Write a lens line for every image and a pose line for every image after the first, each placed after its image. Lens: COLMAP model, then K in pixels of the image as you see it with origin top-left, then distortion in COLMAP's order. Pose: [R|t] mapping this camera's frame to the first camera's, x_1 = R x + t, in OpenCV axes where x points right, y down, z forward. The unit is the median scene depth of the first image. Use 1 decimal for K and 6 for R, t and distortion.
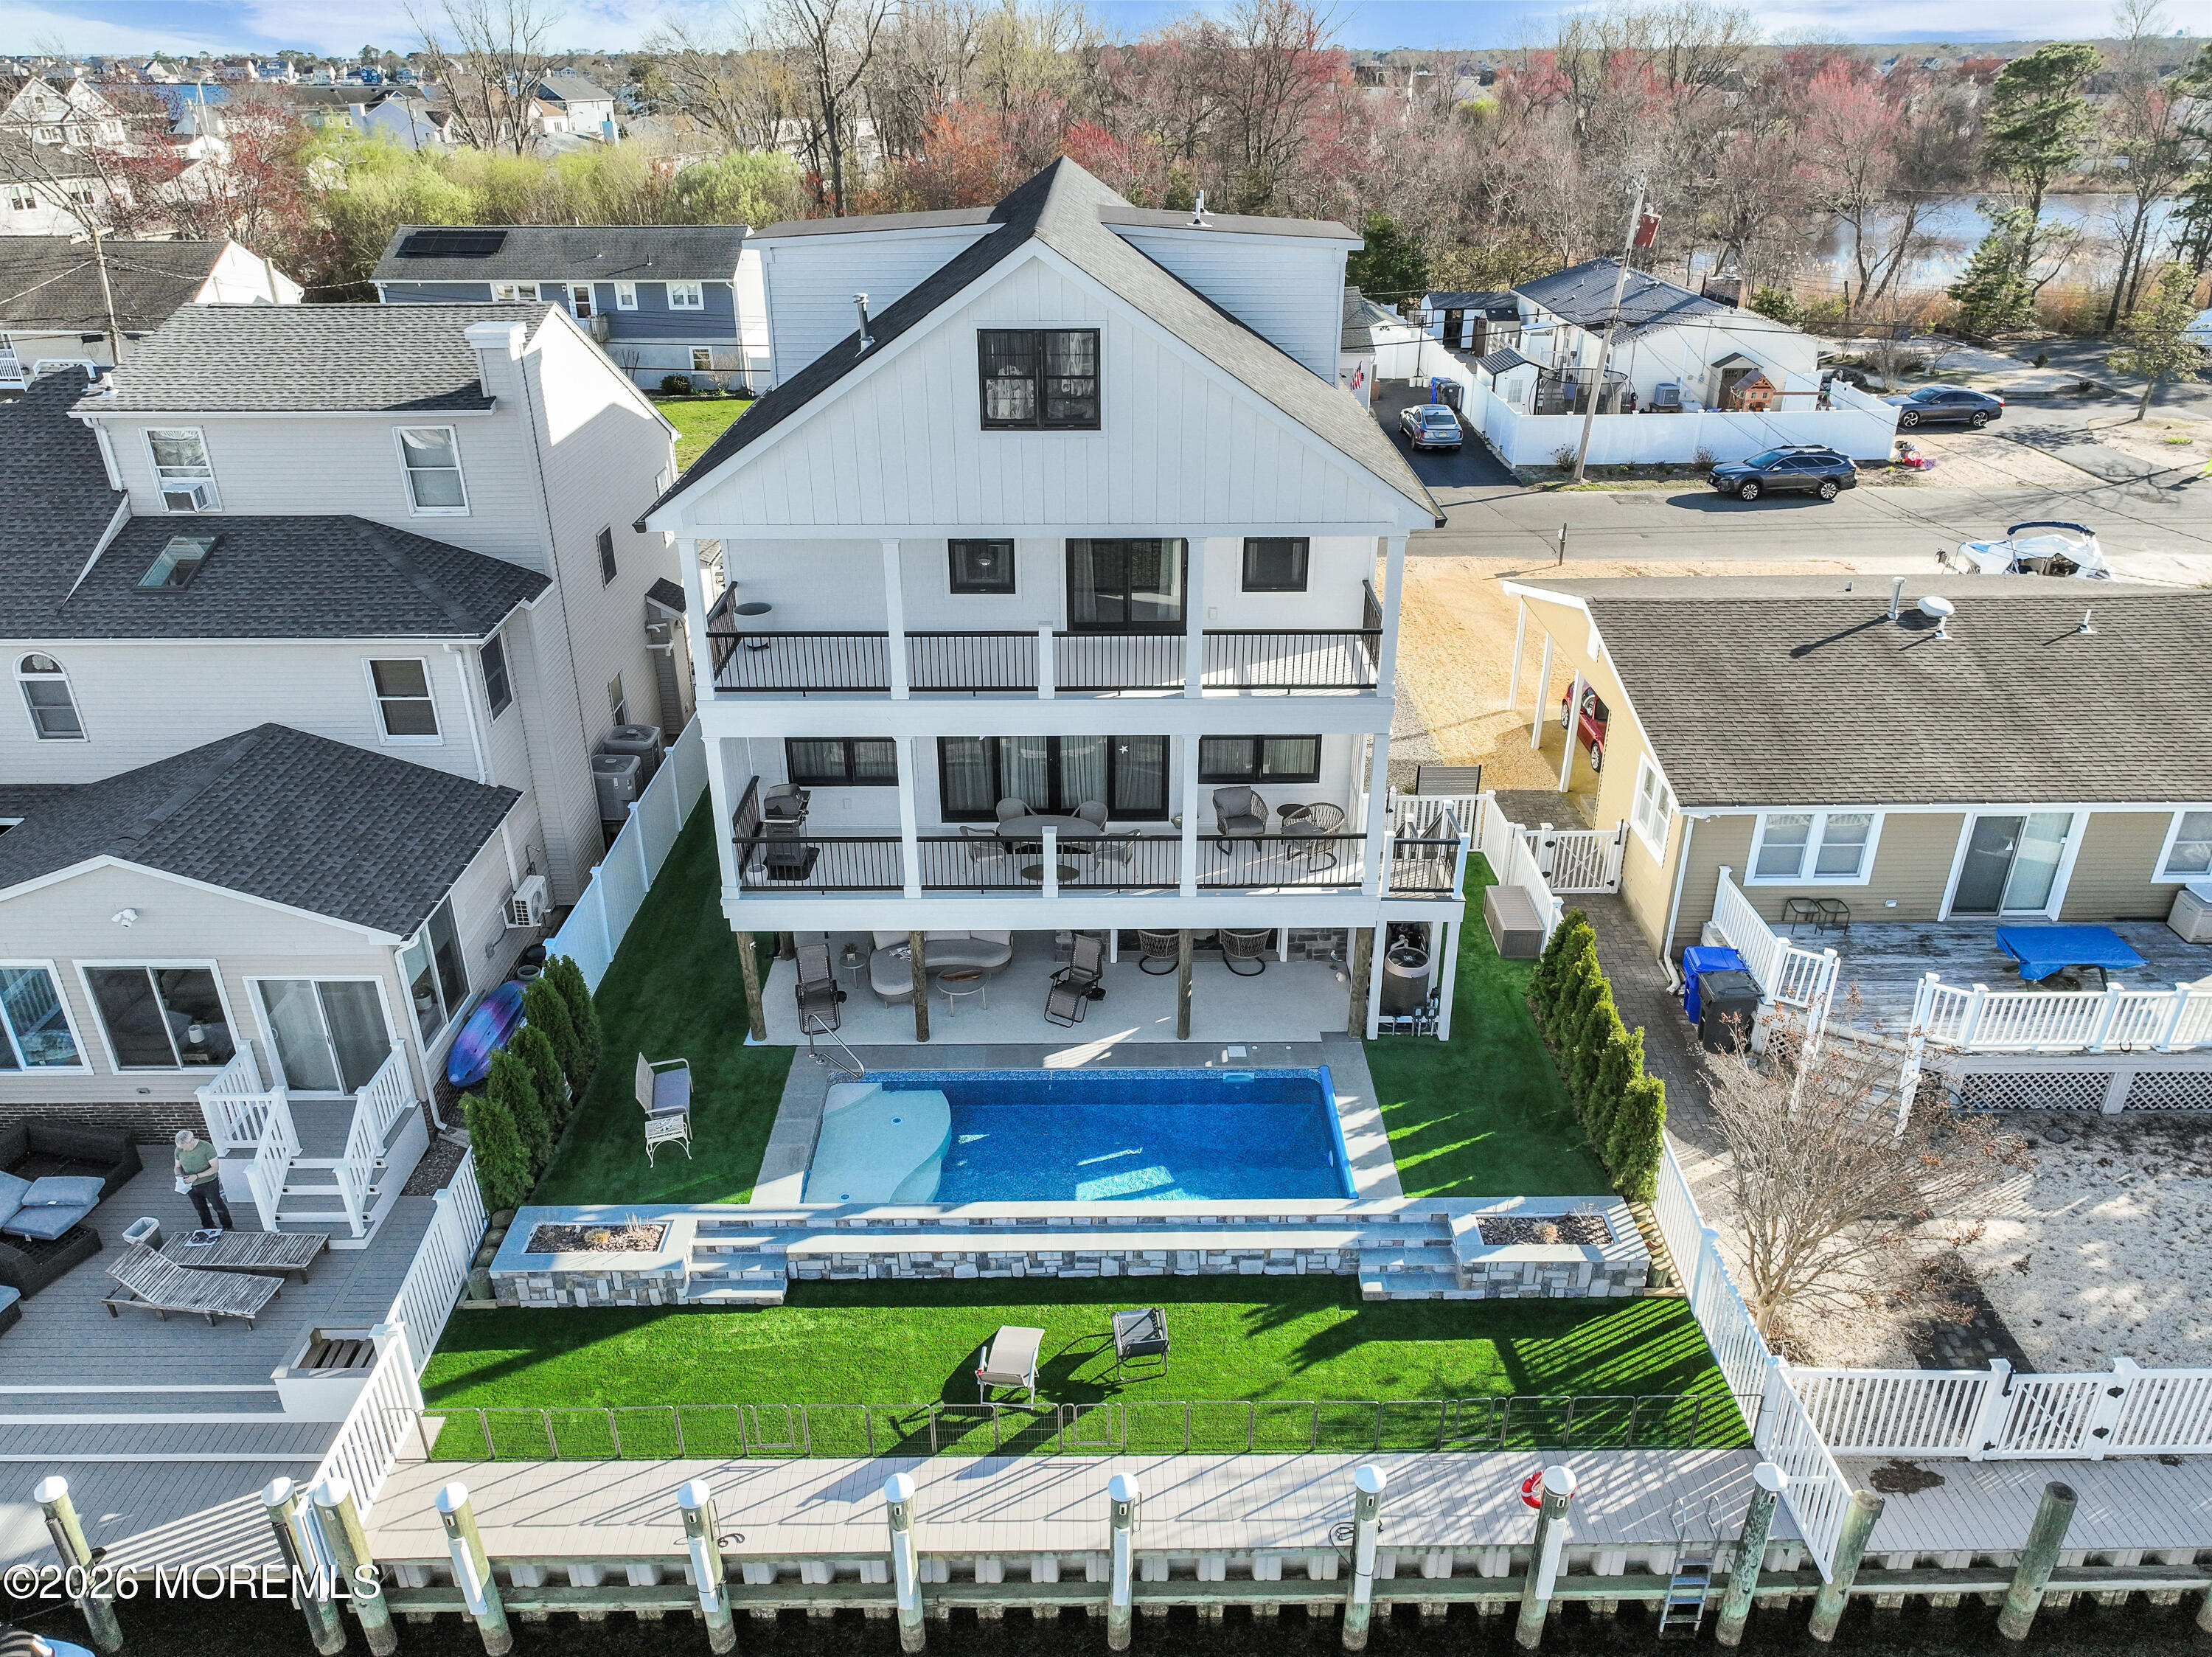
lens RADIAL K [[1557.4, 0, 1103.9], [0, 1557.4, 822.7], [0, 0, 1]] dist [0.001140, 0.005853]
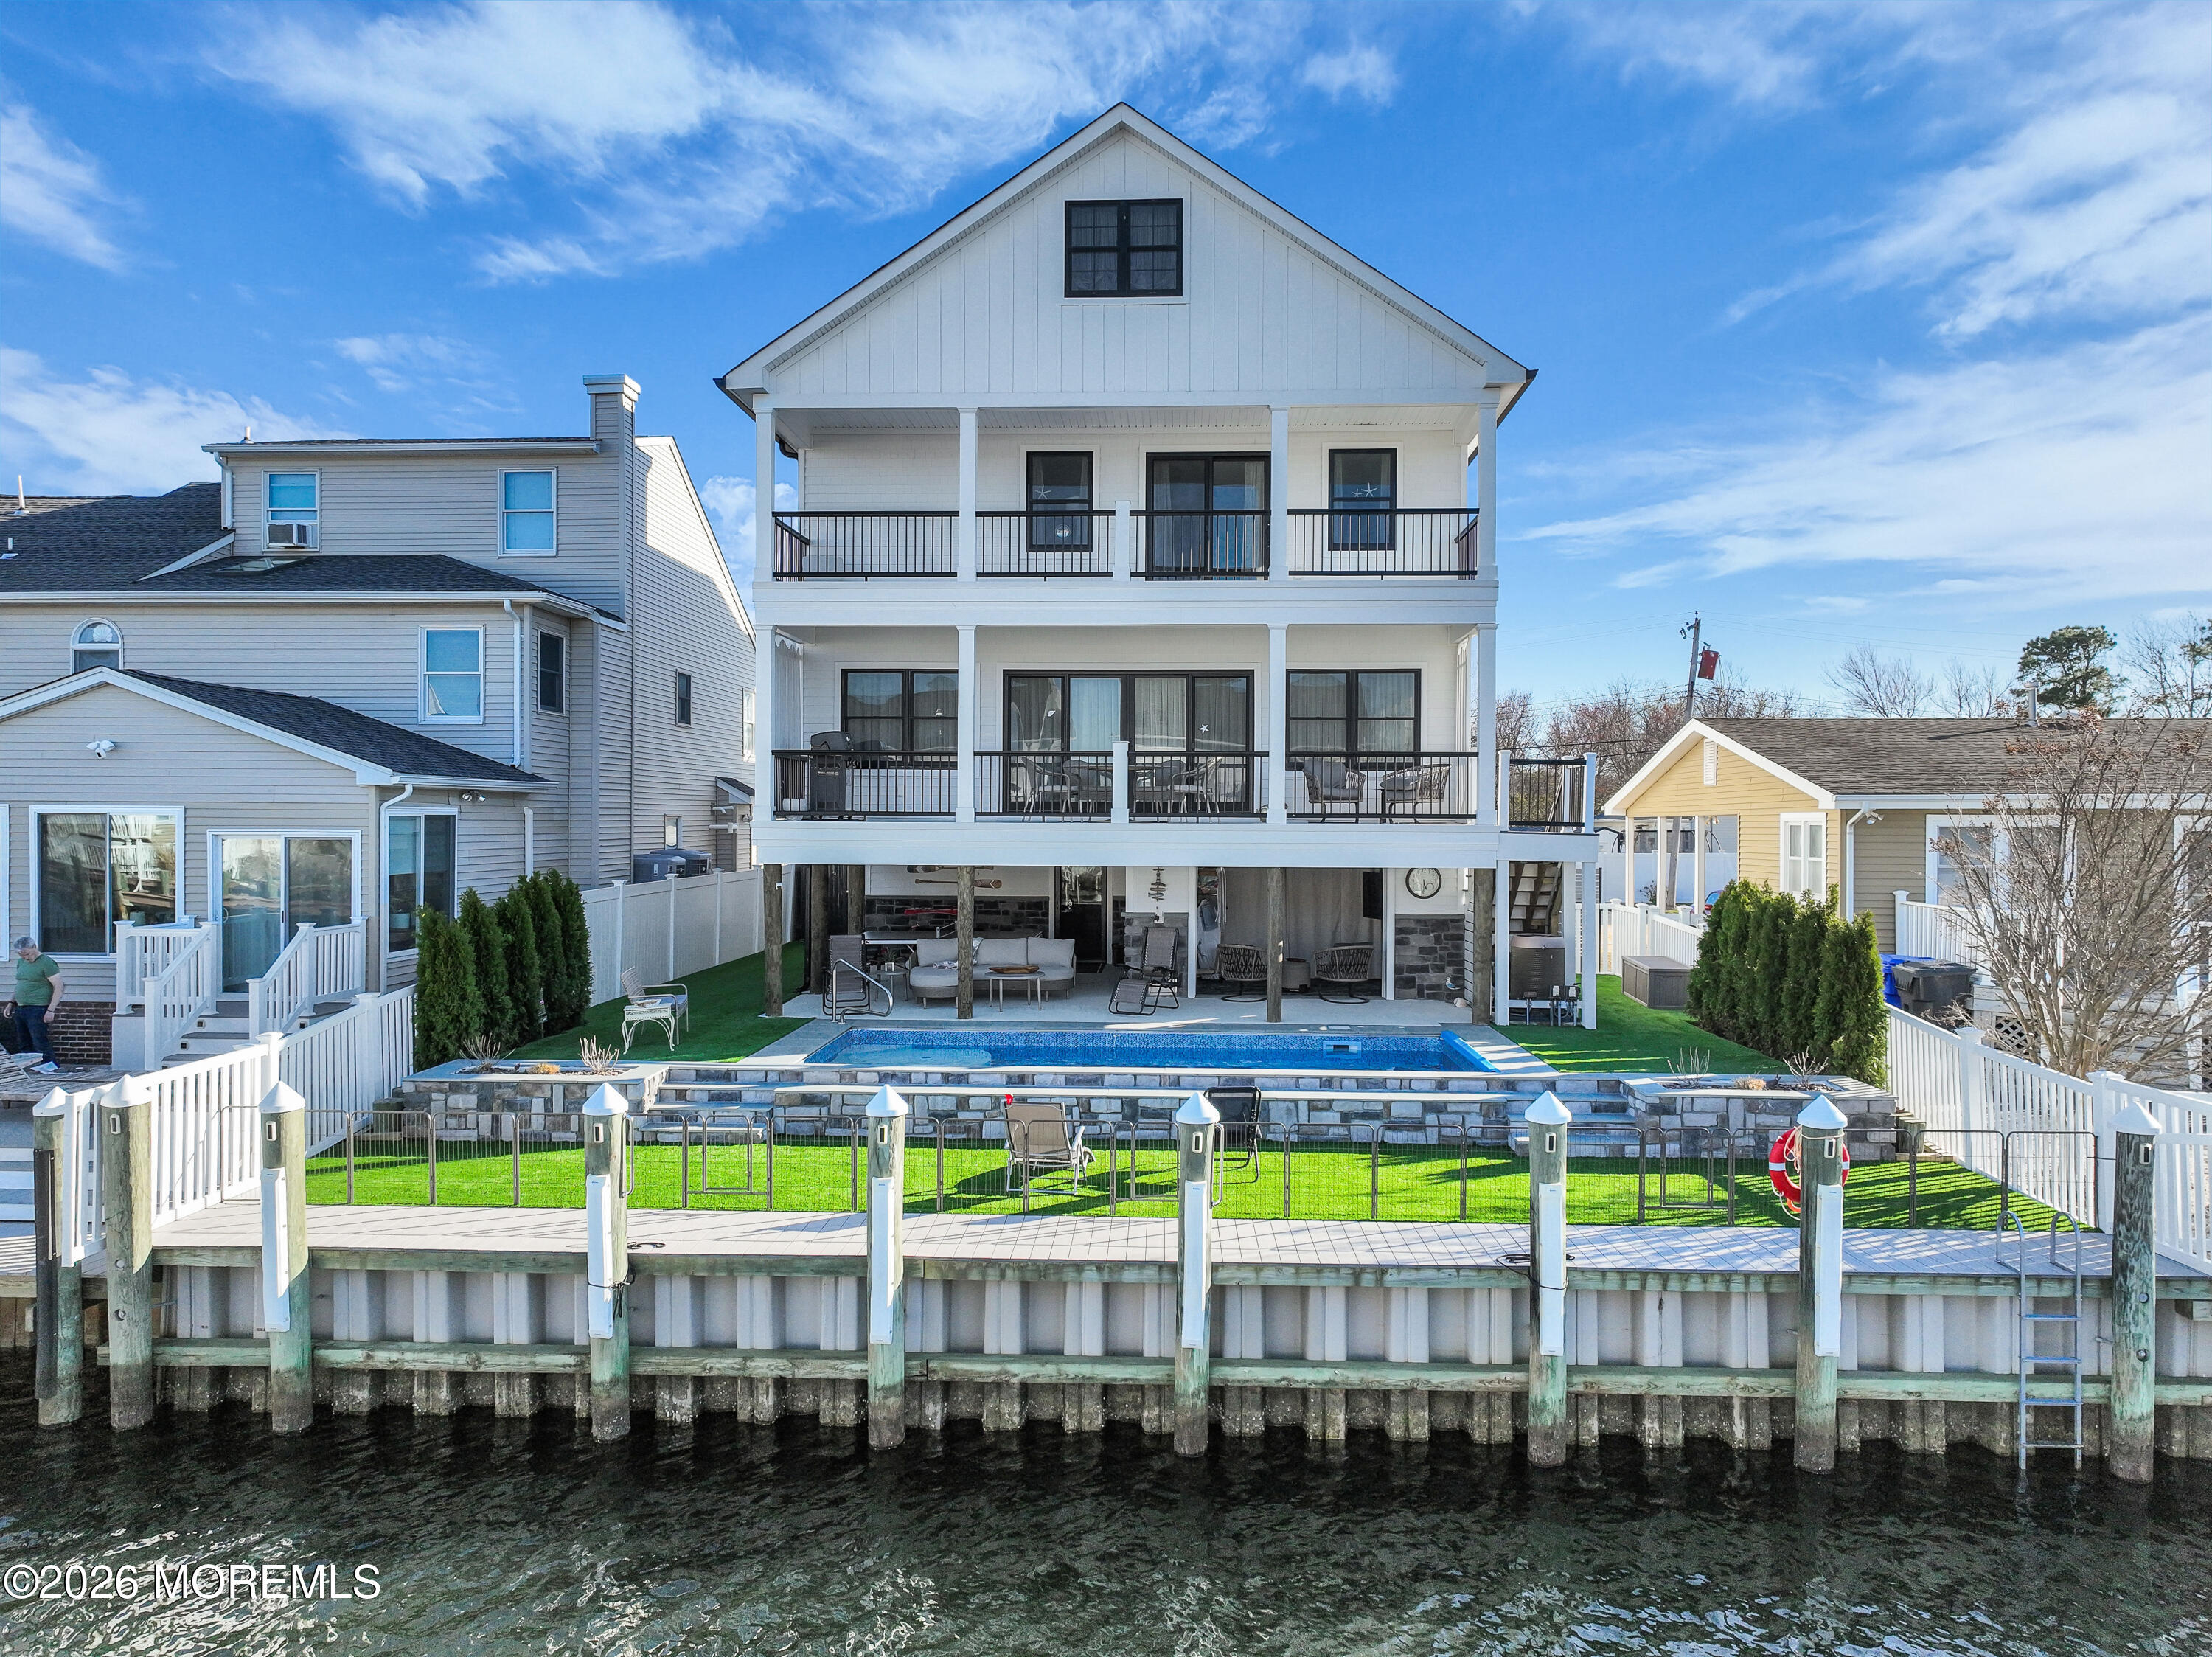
lens RADIAL K [[1557.4, 0, 1103.9], [0, 1557.4, 822.7], [0, 0, 1]] dist [0.001140, 0.005853]
pose [[0.998444, 0.009981, -0.054864, 0.005061], [-0.033073, 0.898124, -0.438497, 0.445186], [0.044898, 0.439630, 0.897056, 0.214748]]
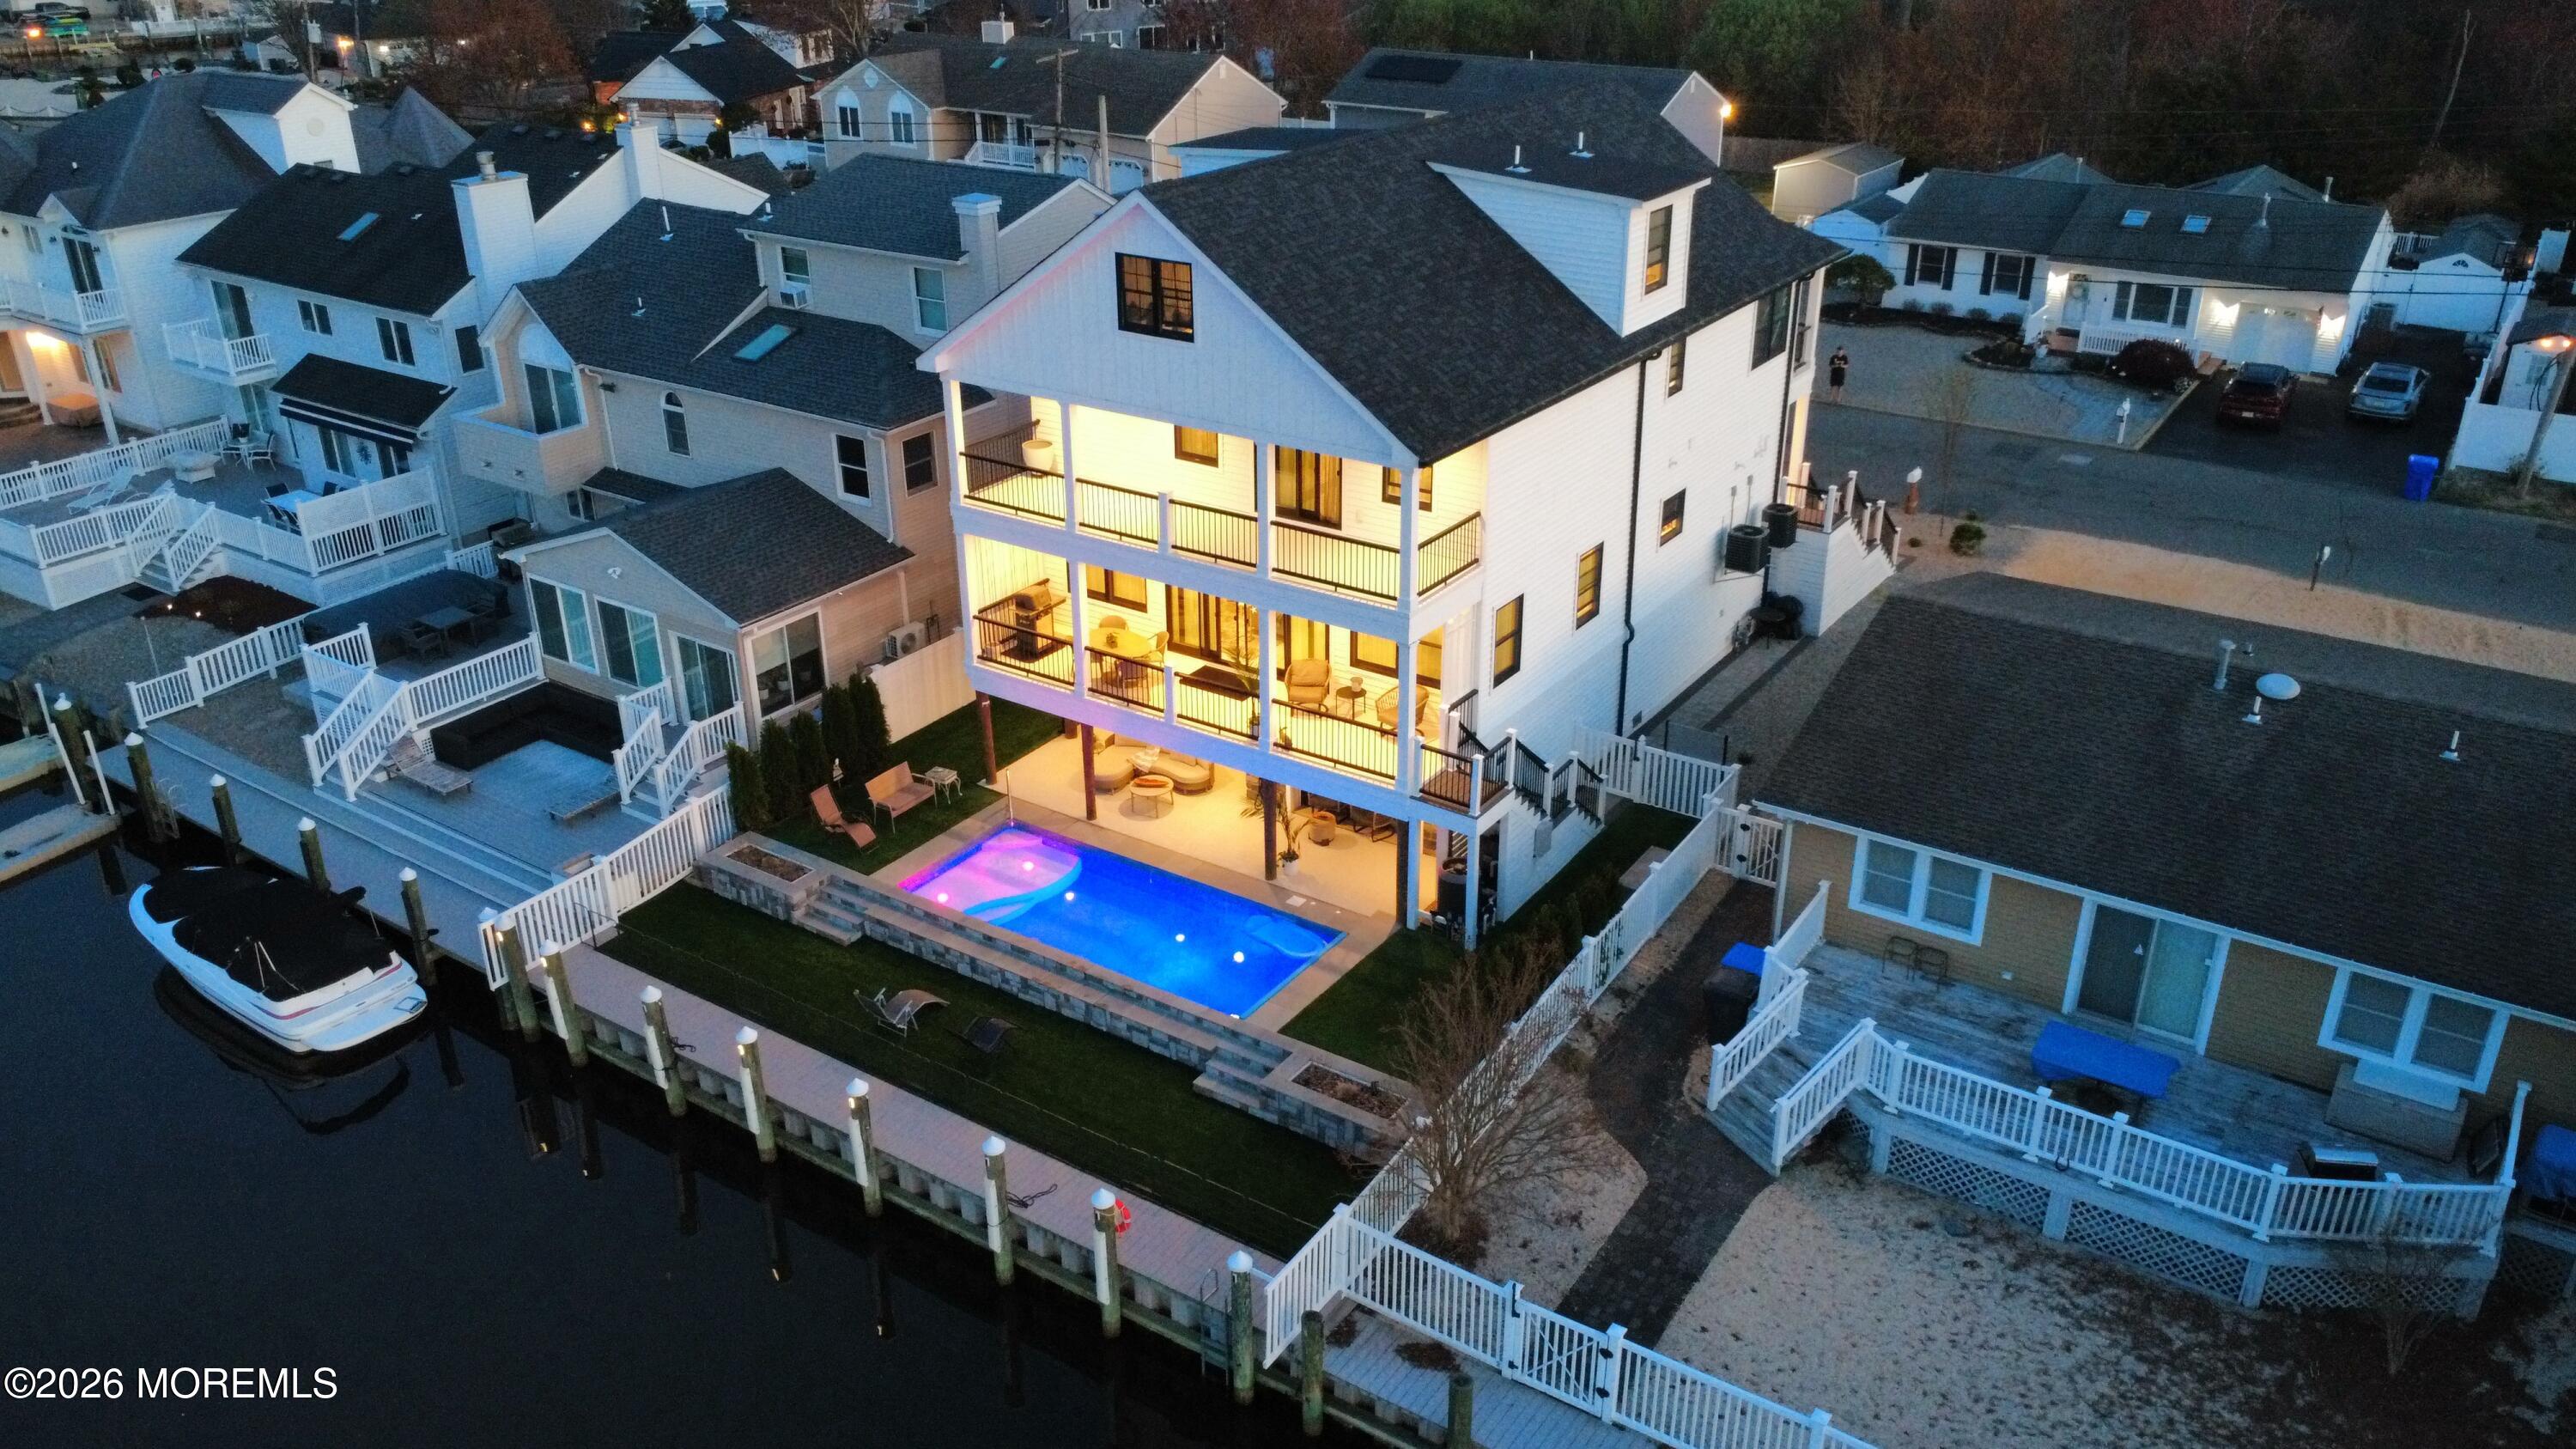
lens RADIAL K [[1937.5, 0, 1288.0], [0, 1937.5, 724.5], [0, 0, 1]] dist [-0.001326, -0.004090]
pose [[0.823666, 0.241619, -0.513025, 0.818078], [-0.246797, 0.967250, 0.059311, -0.061543], [0.510554, 0.077760, 0.856322, -0.223561]]
